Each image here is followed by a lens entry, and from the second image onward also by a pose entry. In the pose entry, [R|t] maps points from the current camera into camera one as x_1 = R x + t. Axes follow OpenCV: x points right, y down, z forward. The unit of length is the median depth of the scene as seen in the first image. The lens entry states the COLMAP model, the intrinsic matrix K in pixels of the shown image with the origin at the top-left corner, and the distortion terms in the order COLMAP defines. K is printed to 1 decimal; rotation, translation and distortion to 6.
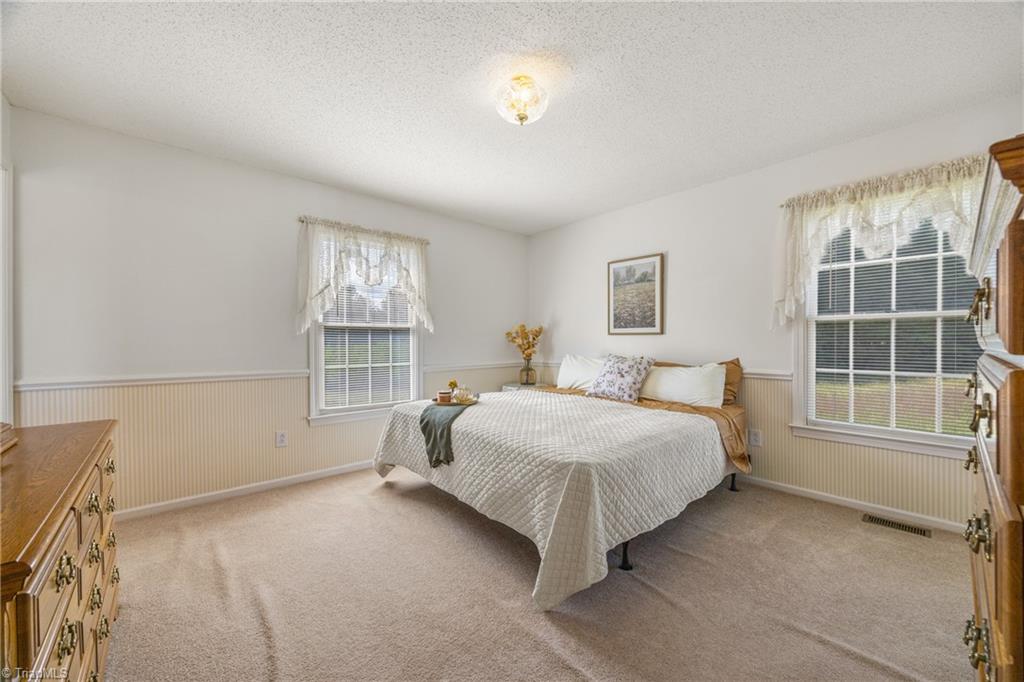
lens RADIAL K [[388.5, 0, 509.2], [0, 388.5, 339.3], [0, 0, 1]] dist [0.000003, 0.000027]
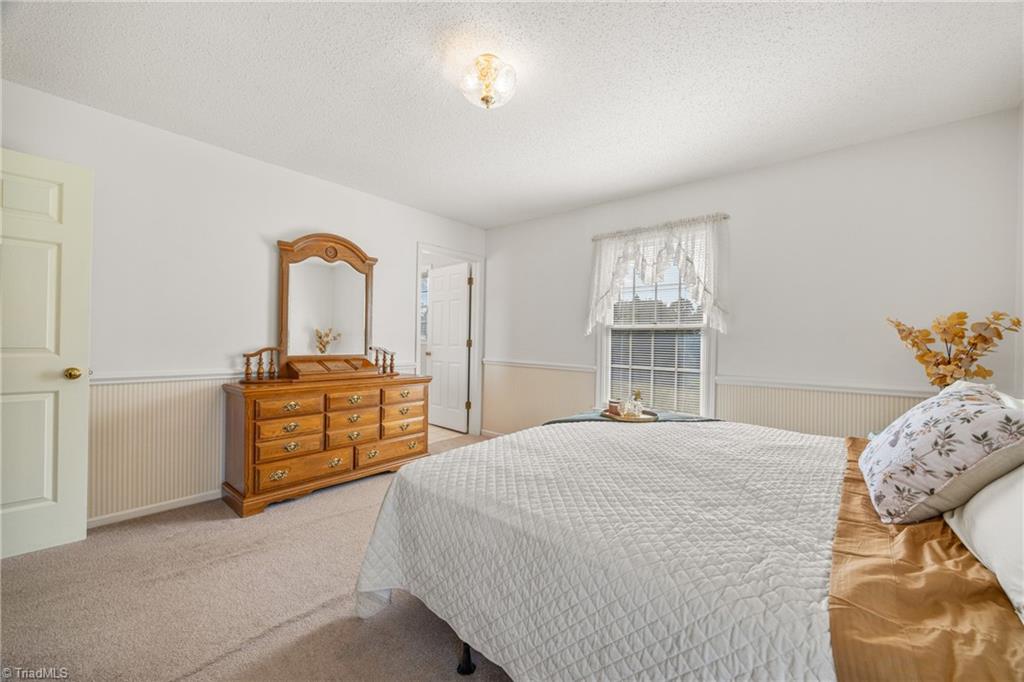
lens RADIAL K [[388.5, 0, 510.4], [0, 388.5, 343.1], [0, 0, 1]] dist [0.000003, 0.000027]
pose [[0.151883, 0.013126, -0.988311, 0.544050], [-0.014034, 0.999840, 0.011123, -0.000677], [0.988299, 0.012180, 0.152043, 0.518287]]
